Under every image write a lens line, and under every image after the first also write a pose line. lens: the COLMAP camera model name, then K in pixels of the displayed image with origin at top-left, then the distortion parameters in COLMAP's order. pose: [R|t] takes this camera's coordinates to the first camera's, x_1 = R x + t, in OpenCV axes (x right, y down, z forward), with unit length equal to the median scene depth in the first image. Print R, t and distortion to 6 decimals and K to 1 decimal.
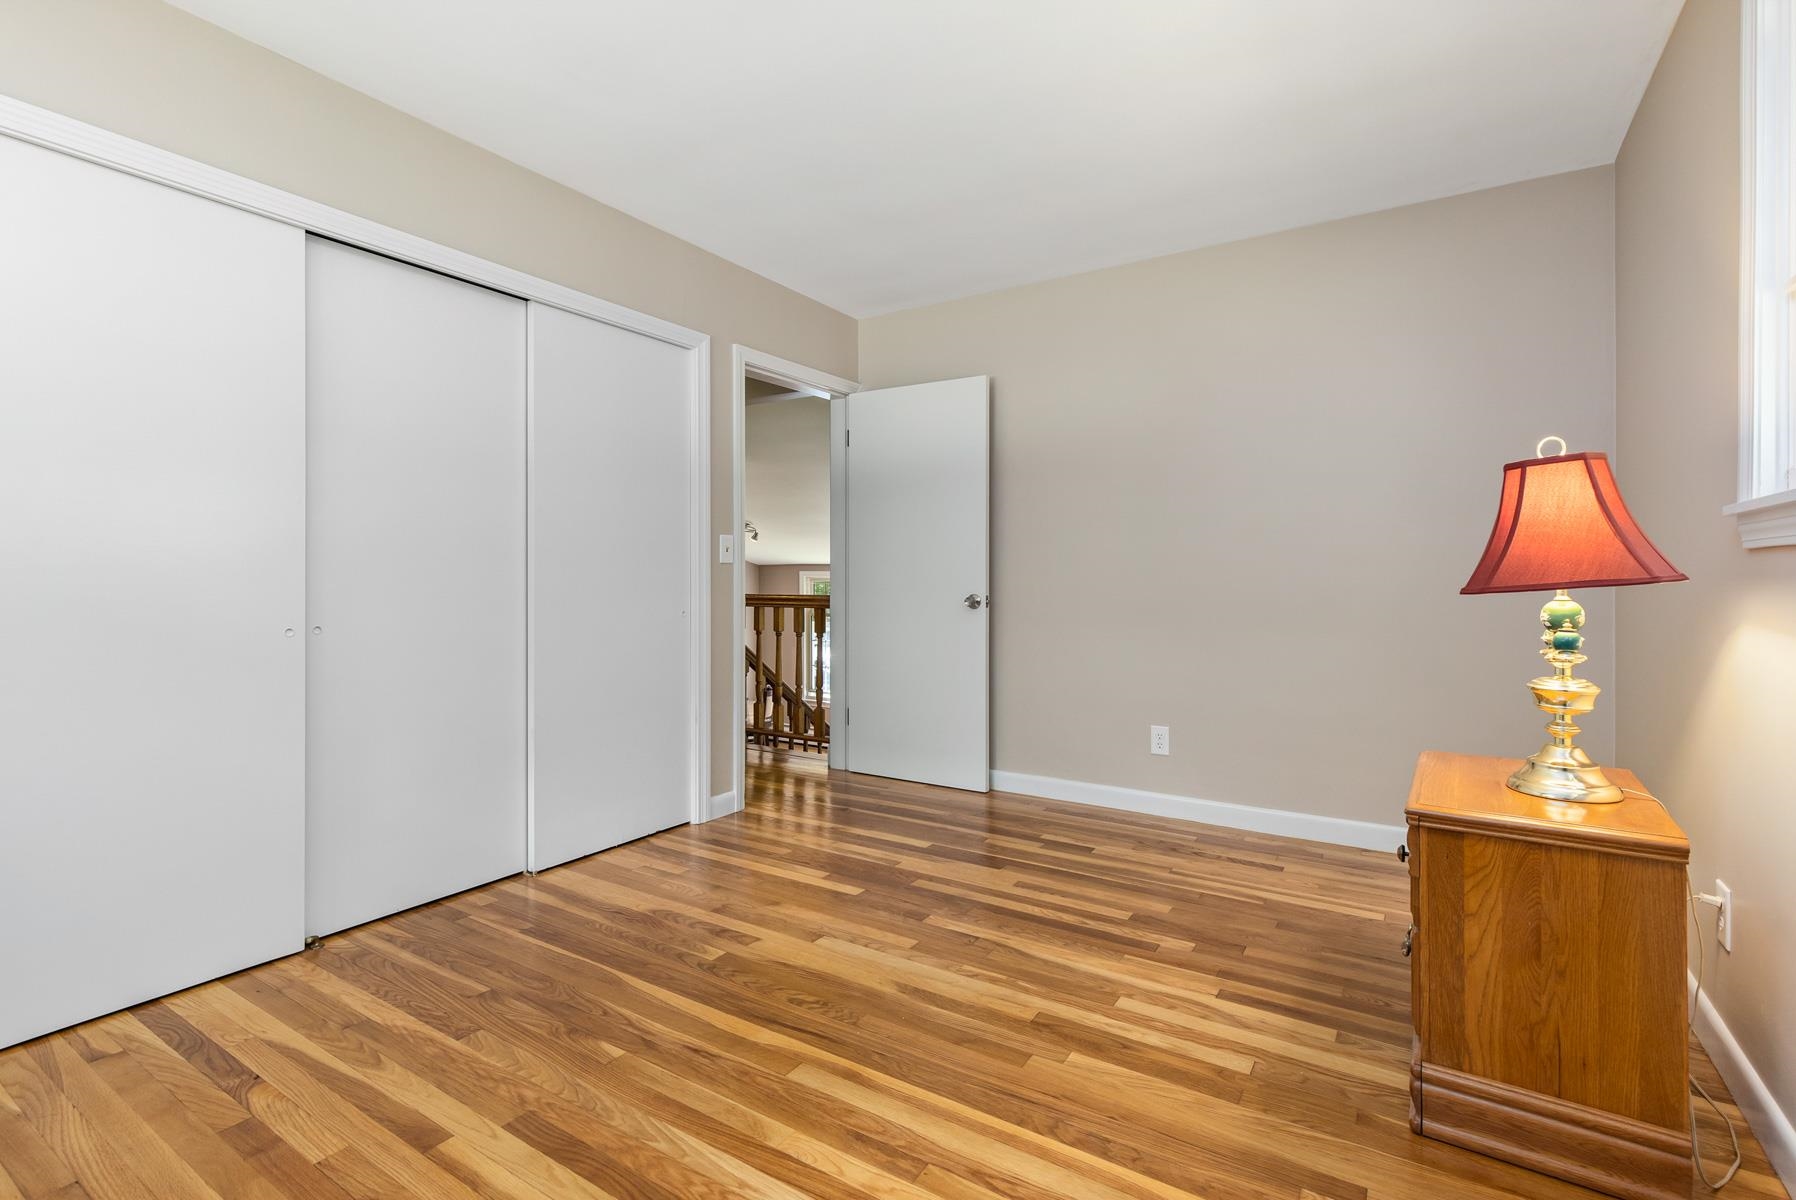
lens RADIAL K [[811.8, 0, 913.0], [0, 811.8, 586.5], [0, 0, 1]] dist [0.008492, 0.000151]
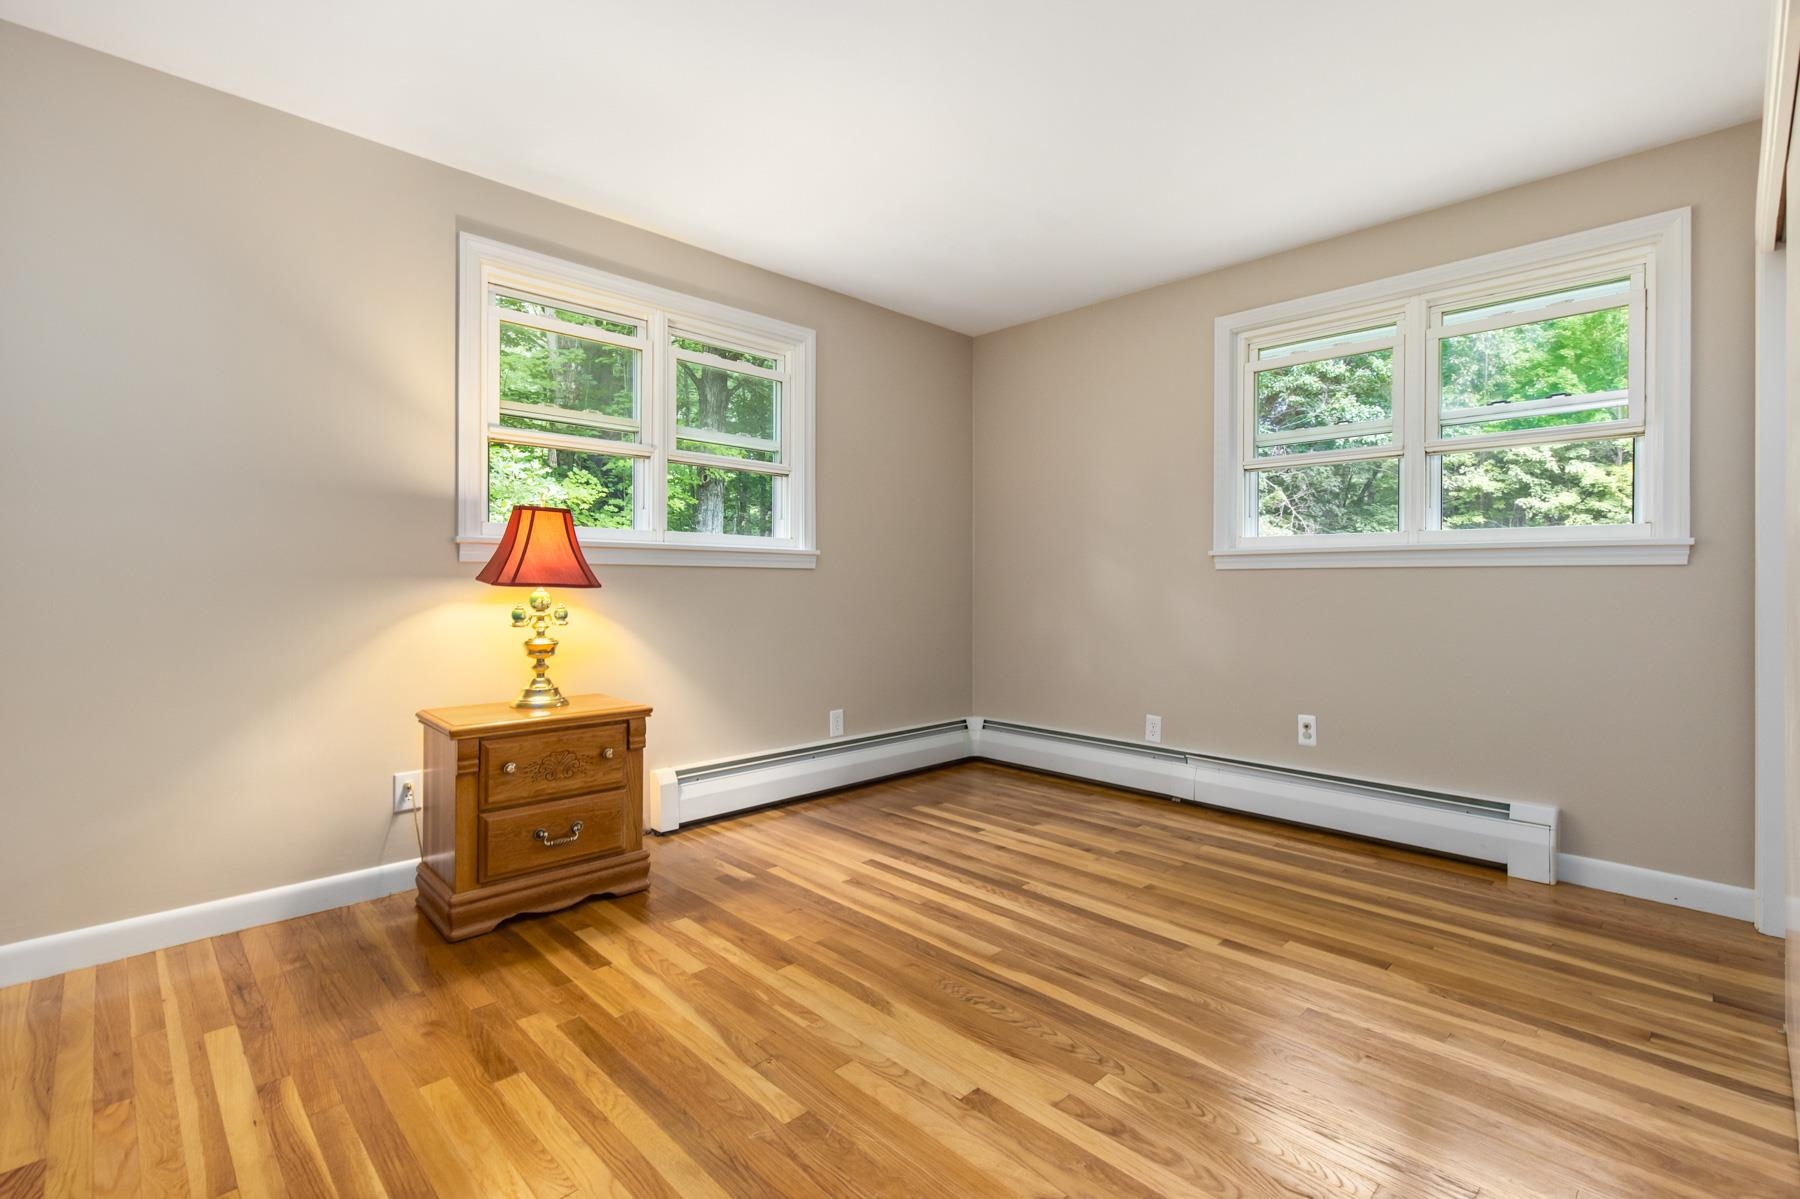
lens RADIAL K [[813.6, 0, 915.1], [0, 813.6, 586.0], [0, 0, 1]] dist [0.008492, 0.000151]
pose [[-0.975474, -0.002311, 0.220101, -0.265360], [0.001047, 0.999885, 0.015141, -0.016388], [-0.220110, 0.015000, -0.975360, 1.994682]]
